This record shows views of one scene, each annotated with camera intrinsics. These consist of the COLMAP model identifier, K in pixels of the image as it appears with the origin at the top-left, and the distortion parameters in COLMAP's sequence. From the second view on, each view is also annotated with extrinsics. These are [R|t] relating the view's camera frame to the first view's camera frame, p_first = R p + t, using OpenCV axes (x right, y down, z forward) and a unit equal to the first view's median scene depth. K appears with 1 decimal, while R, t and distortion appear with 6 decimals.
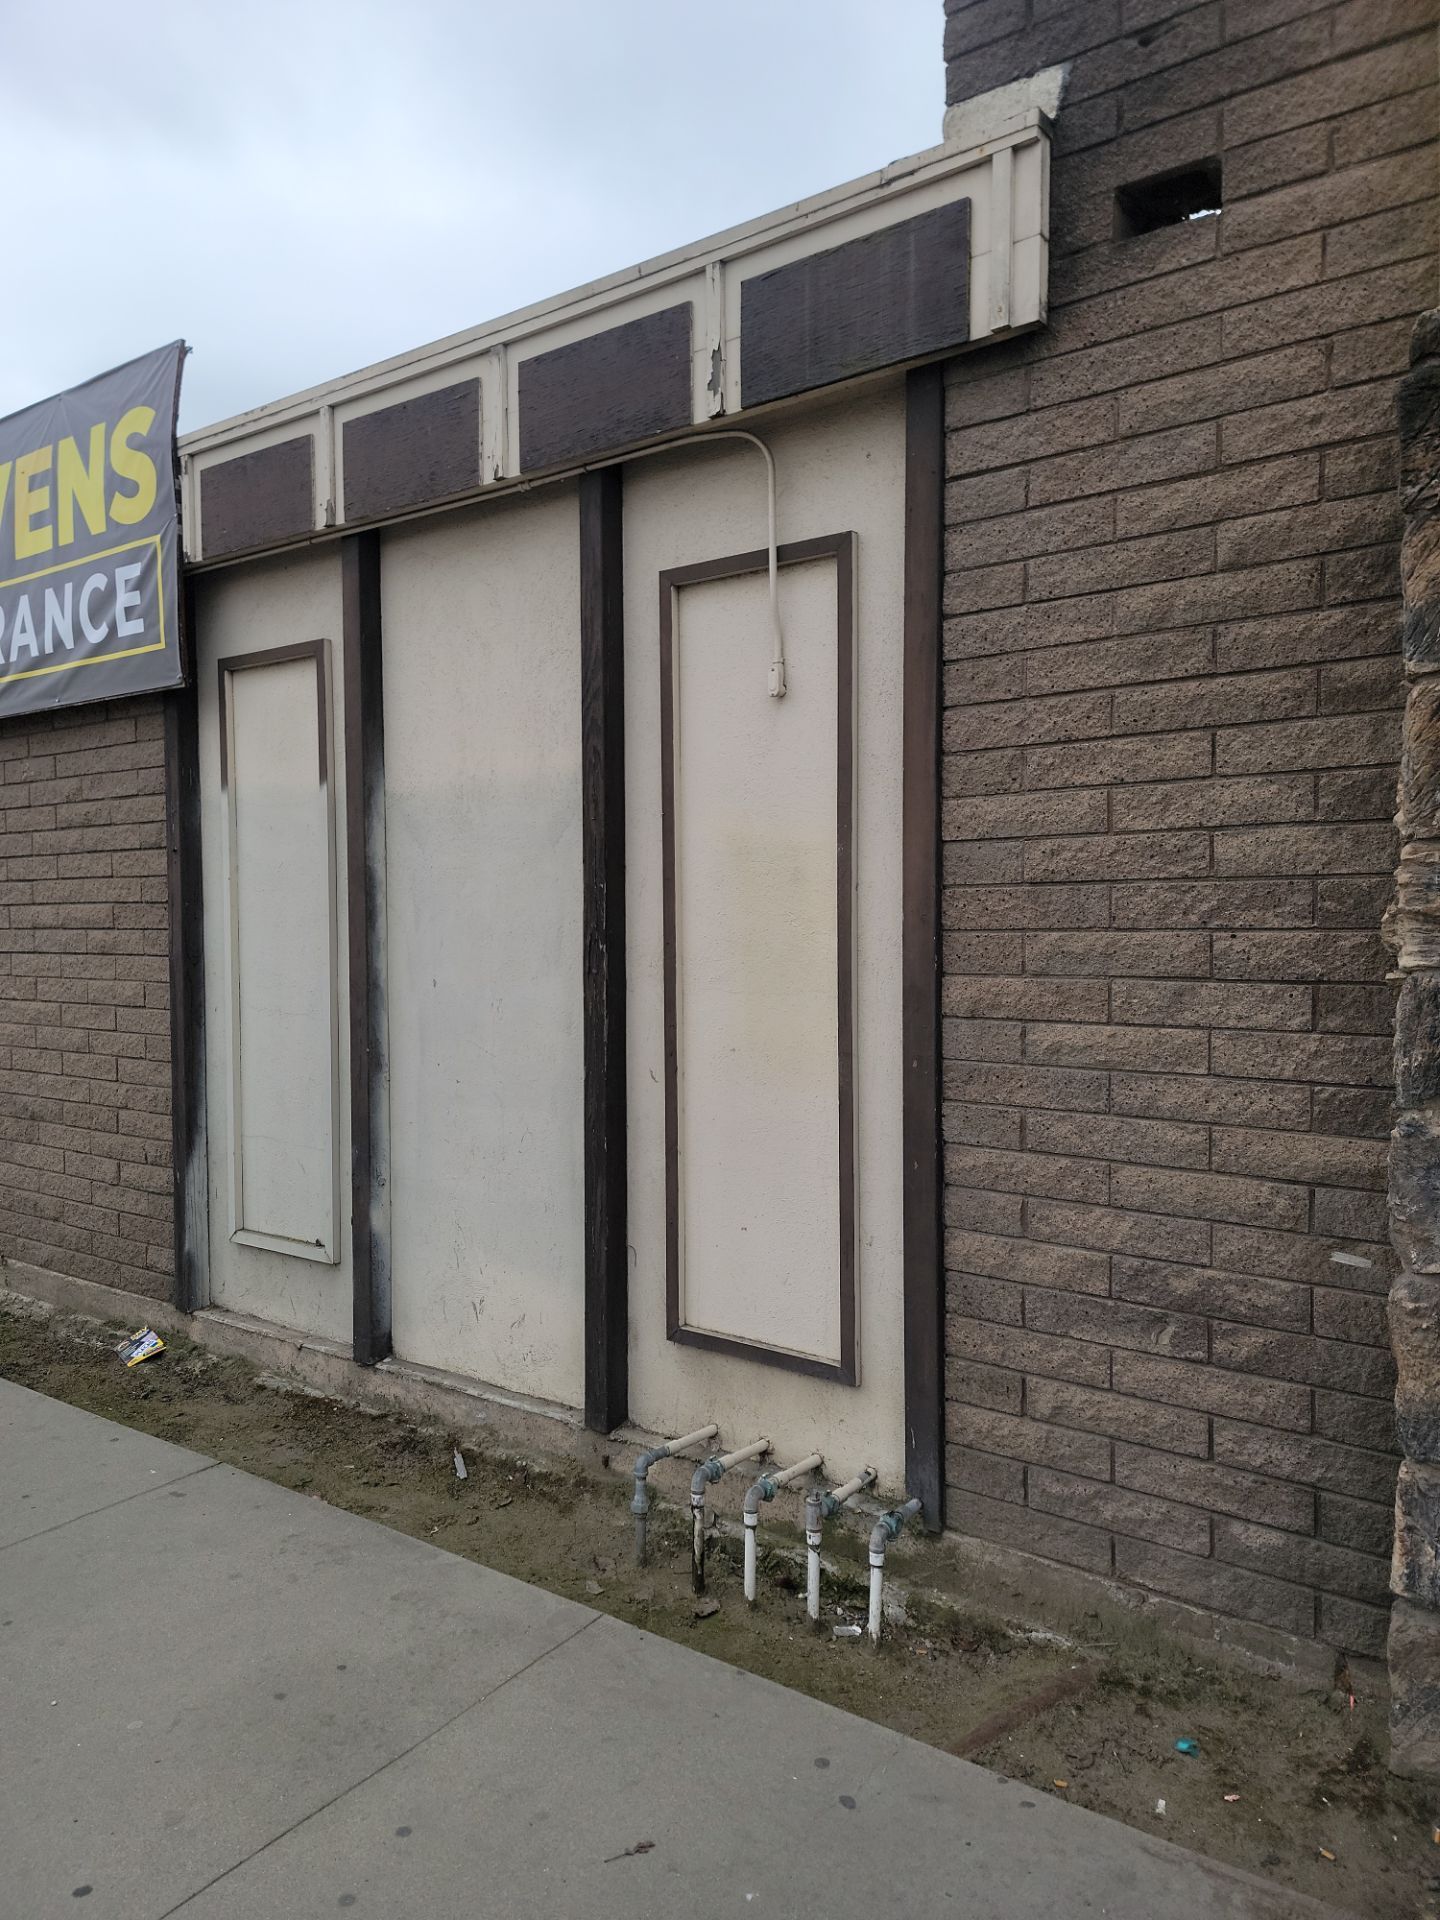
lens RADIAL K [[1323.6, 0, 711.3], [0, 1323.6, 972.1], [0, 0, 1]] dist [0.044255, -0.000226]
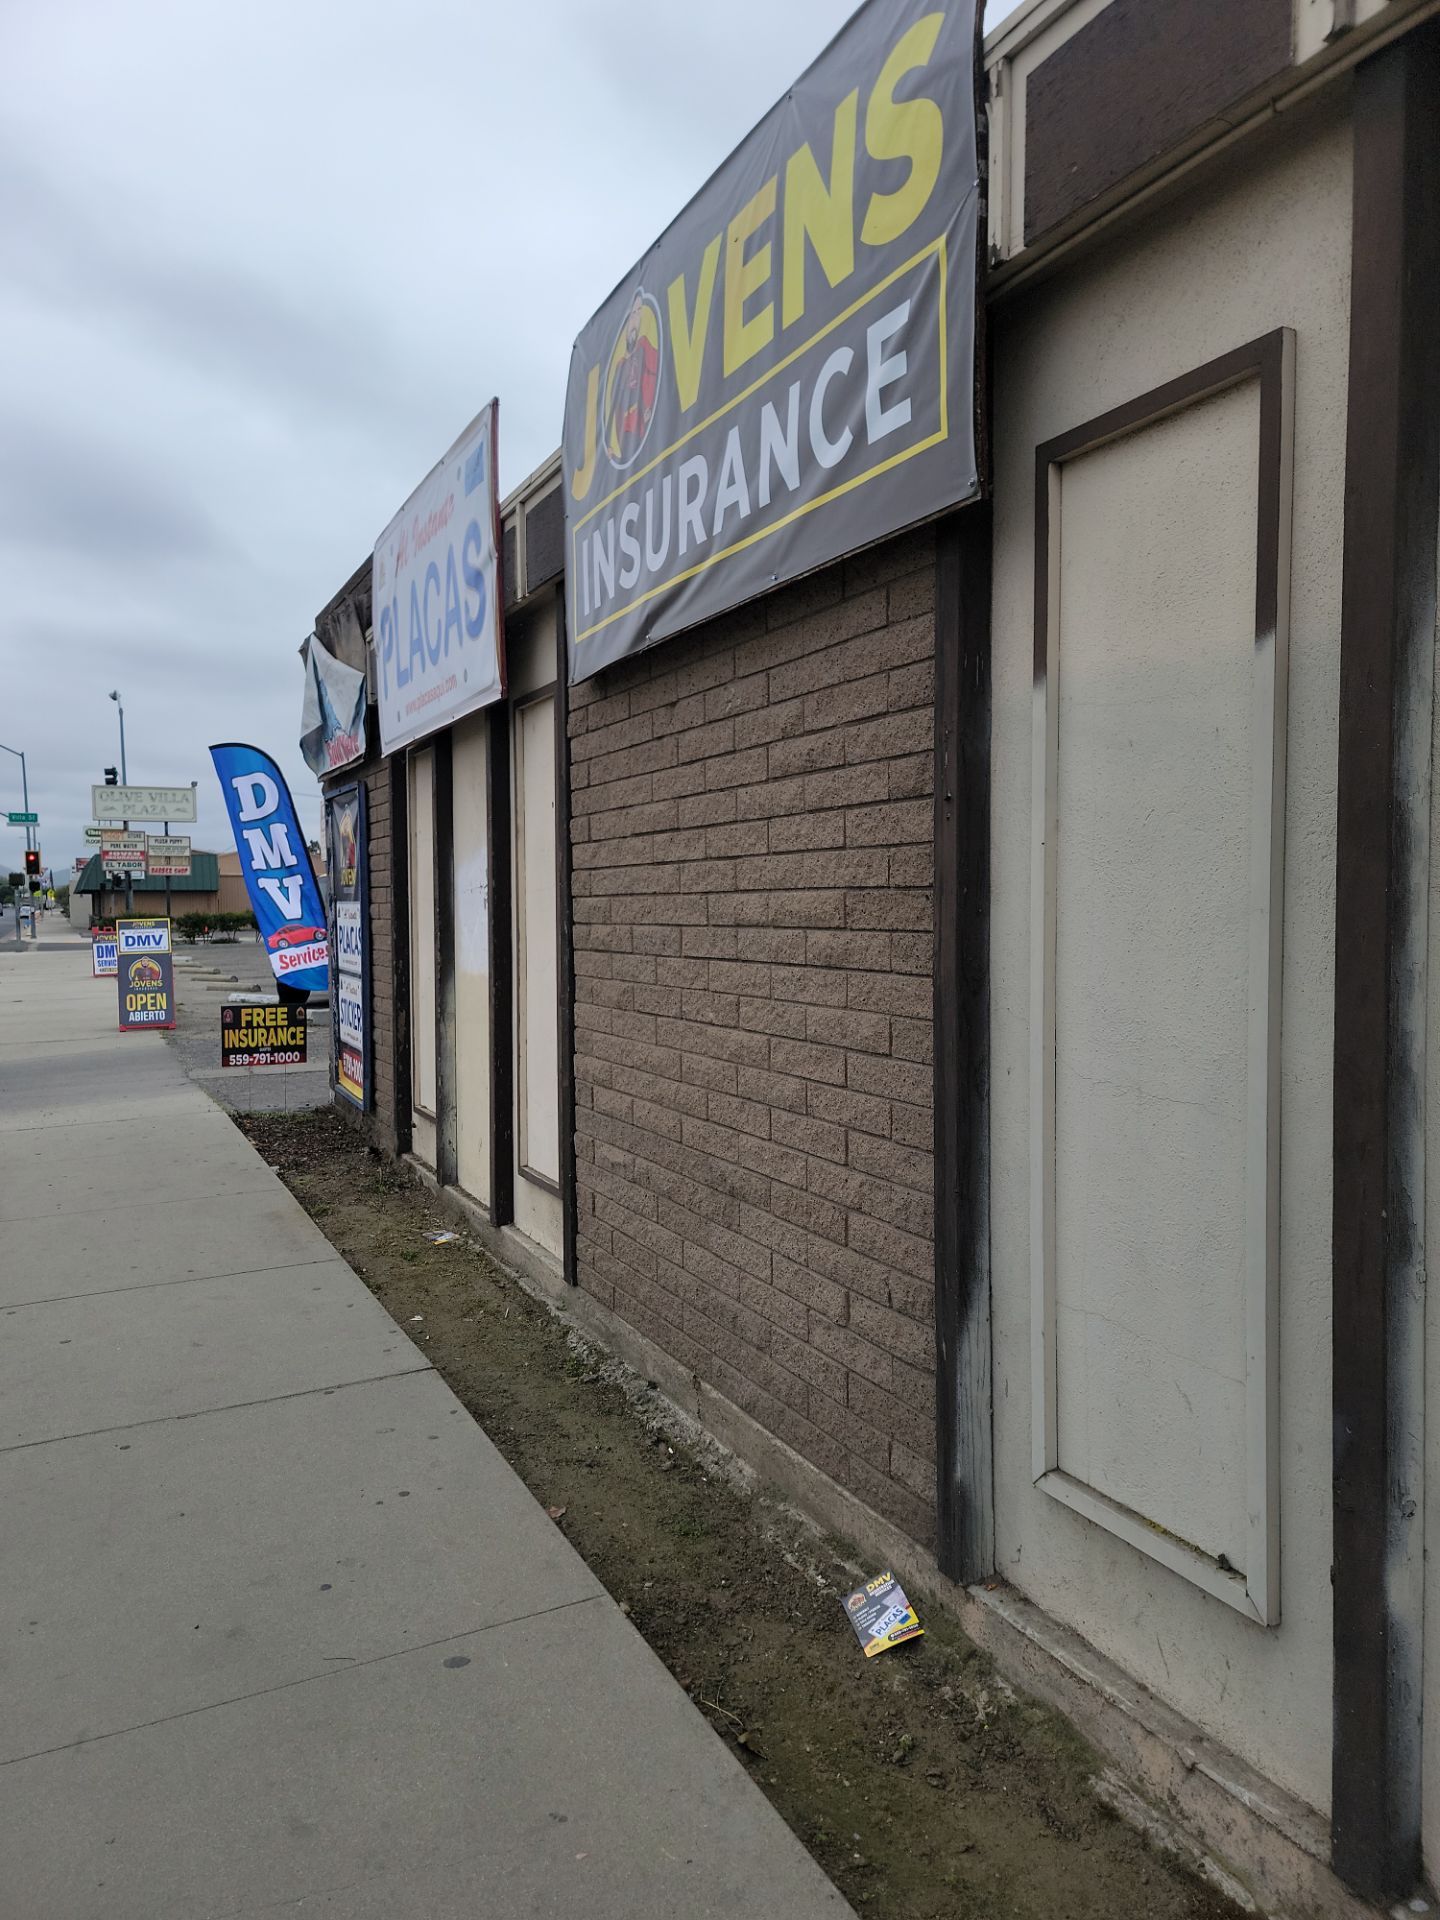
lens RADIAL K [[1290.3, 0, 720.0], [0, 1290.3, 960.0], [0, 0, 1]] dist [0.033704, -0.001434]
pose [[0.885532, 0.016962, -0.464268, -0.221536], [-0.012980, 0.999846, 0.011770, -0.025043], [0.464397, -0.004397, 0.885616, 0.440655]]
